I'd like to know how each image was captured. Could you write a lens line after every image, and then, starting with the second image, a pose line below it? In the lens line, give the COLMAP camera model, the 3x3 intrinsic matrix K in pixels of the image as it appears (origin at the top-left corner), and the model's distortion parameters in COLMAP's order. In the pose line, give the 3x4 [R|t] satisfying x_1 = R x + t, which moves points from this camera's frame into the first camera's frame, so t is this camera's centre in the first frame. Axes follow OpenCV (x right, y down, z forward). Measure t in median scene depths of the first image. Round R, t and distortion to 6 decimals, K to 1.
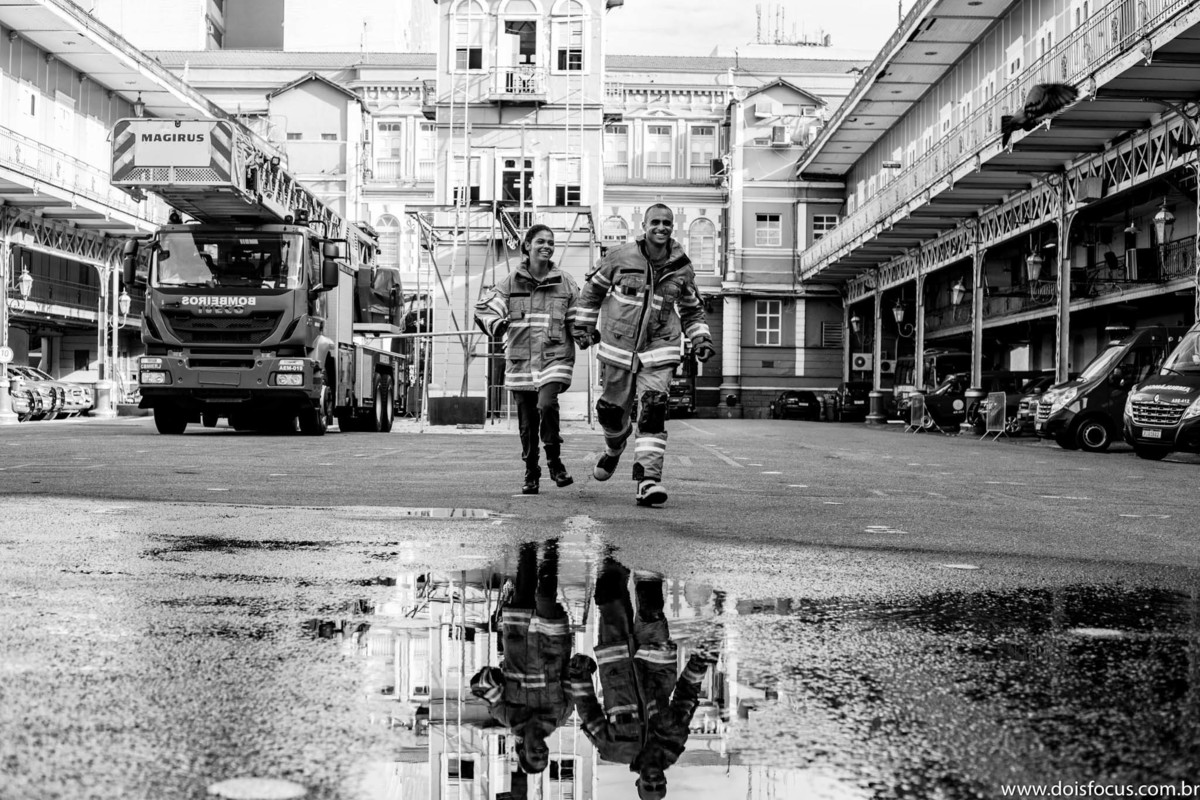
lens RADIAL K [[1629.9, 0, 601.9], [0, 1629.9, 396.3], [0, 0, 1]] dist [-0.051576, 0.000000]
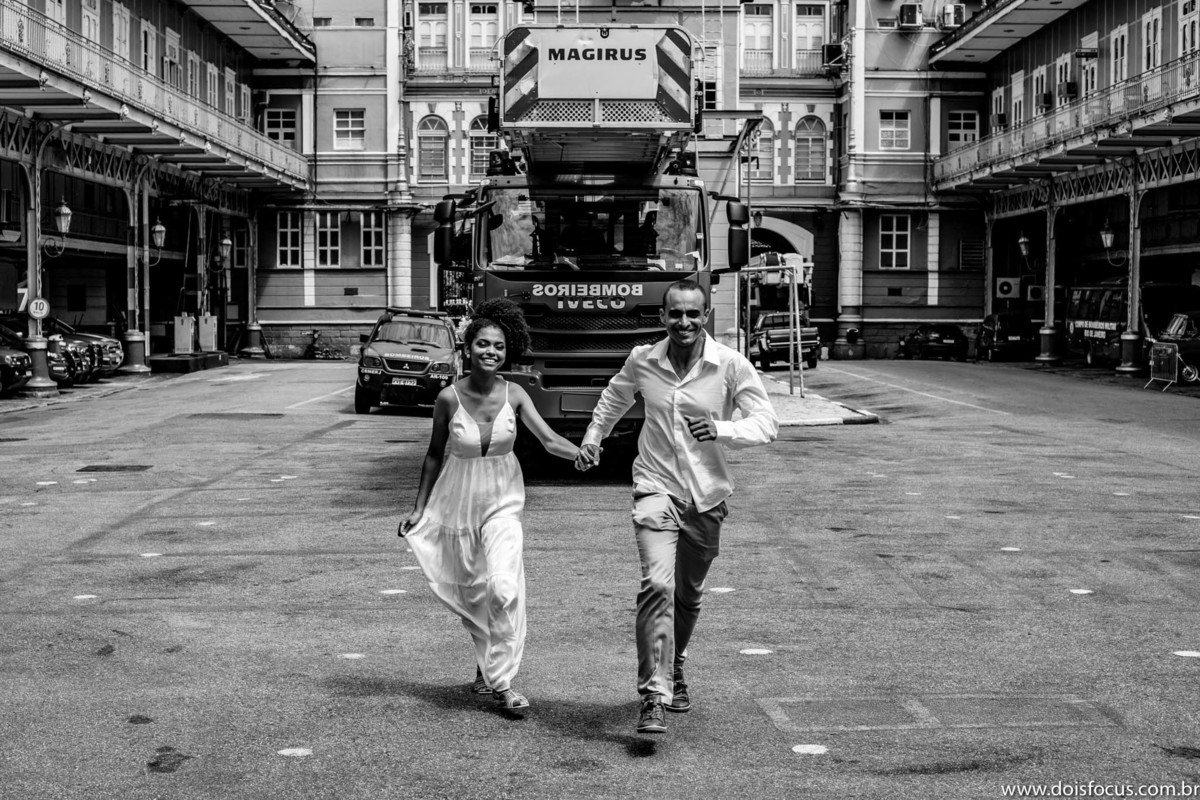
lens RADIAL K [[1851.1, 0, 600.7], [0, 1851.1, 407.3], [0, 0, 1]] dist [-0.088228, 0.000000]
pose [[0.999919, -0.010750, 0.006879, -0.057843], [0.010373, 0.998556, 0.052702, -0.012379], [-0.007436, -0.052627, 0.998587, 0.055395]]
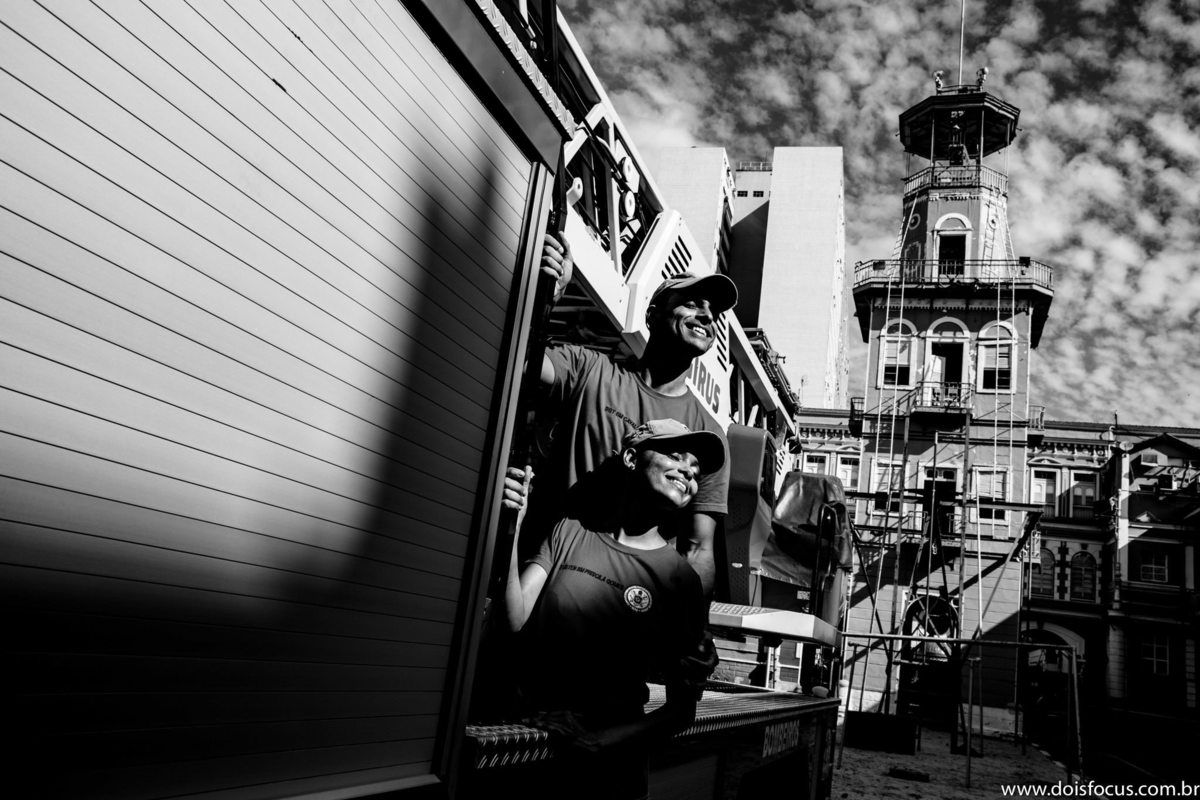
lens RADIAL K [[936.1, 0, 604.1], [0, 936.1, 402.8], [0, 0, 1]] dist [-0.004834, 0.021642]
pose [[0.937959, 0.035630, -0.344911, -0.035582], [-0.123565, 0.963750, -0.236469, -0.012339], [0.323983, 0.264417, 0.908360, 0.270240]]
